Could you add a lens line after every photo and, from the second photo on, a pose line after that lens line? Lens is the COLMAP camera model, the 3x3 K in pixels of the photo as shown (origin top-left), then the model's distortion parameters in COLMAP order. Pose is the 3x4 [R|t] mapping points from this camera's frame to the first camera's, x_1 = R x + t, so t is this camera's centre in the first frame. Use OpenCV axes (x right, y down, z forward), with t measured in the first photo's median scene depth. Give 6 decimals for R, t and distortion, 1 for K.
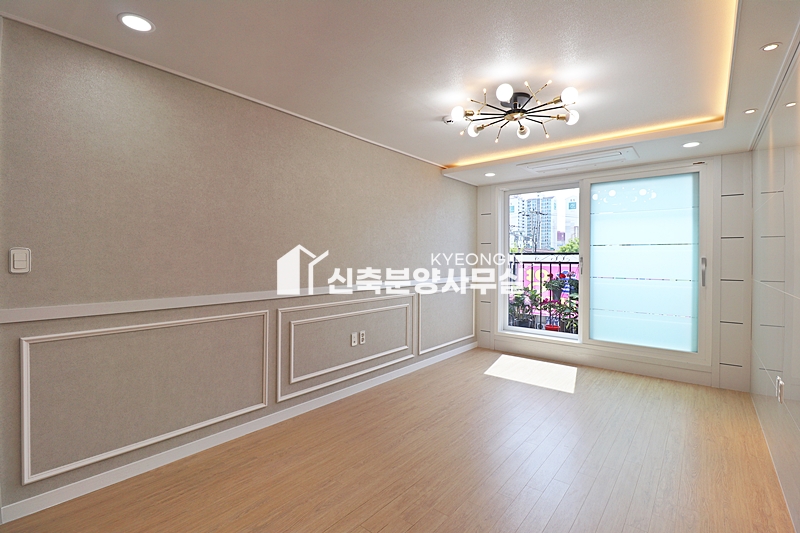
lens RADIAL K [[369.8, 0, 401.1], [0, 369.8, 259.3], [0, 0, 1]] dist [-0.004733, -0.009882]
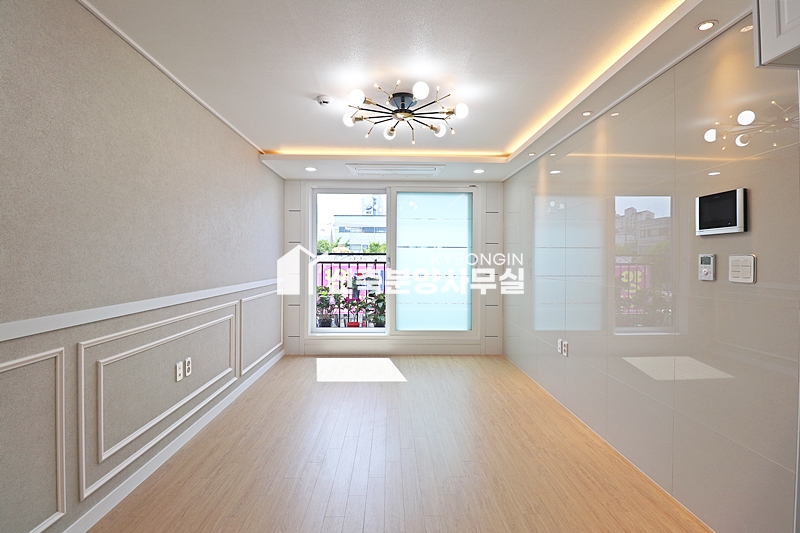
lens RADIAL K [[369.8, 0, 401.6], [0, 369.8, 258.8], [0, 0, 1]] dist [-0.004733, -0.009882]
pose [[0.753245, 0.001624, 0.657738, -0.265473], [0.000155, 0.999996, -0.002646, 0.002521], [-0.657740, 0.002095, 0.753243, 0.183724]]
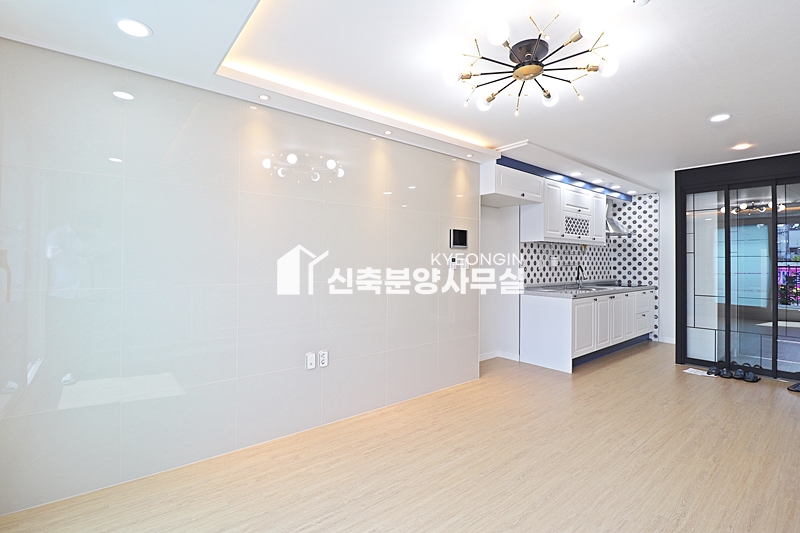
lens RADIAL K [[369.8, 0, 397.6], [0, 369.8, 260.3], [0, 0, 1]] dist [-0.004733, -0.009882]
pose [[-0.977696, -0.010297, 0.209772, 0.306507], [-0.010087, 0.999947, 0.002071, 0.003095], [-0.209782, -0.000091, -0.977748, 1.345741]]
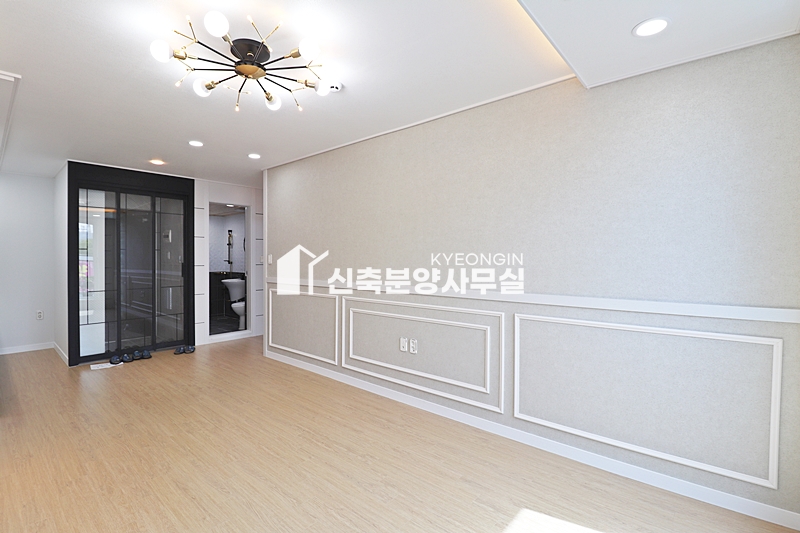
lens RADIAL K [[369.8, 0, 398.7], [0, 369.8, 254.7], [0, 0, 1]] dist [-0.004733, -0.009882]
pose [[-0.027941, -0.013152, -0.999523, 0.796749], [-0.003311, 0.999909, -0.013064, 0.001571], [0.999604, 0.002944, -0.027982, 0.993798]]
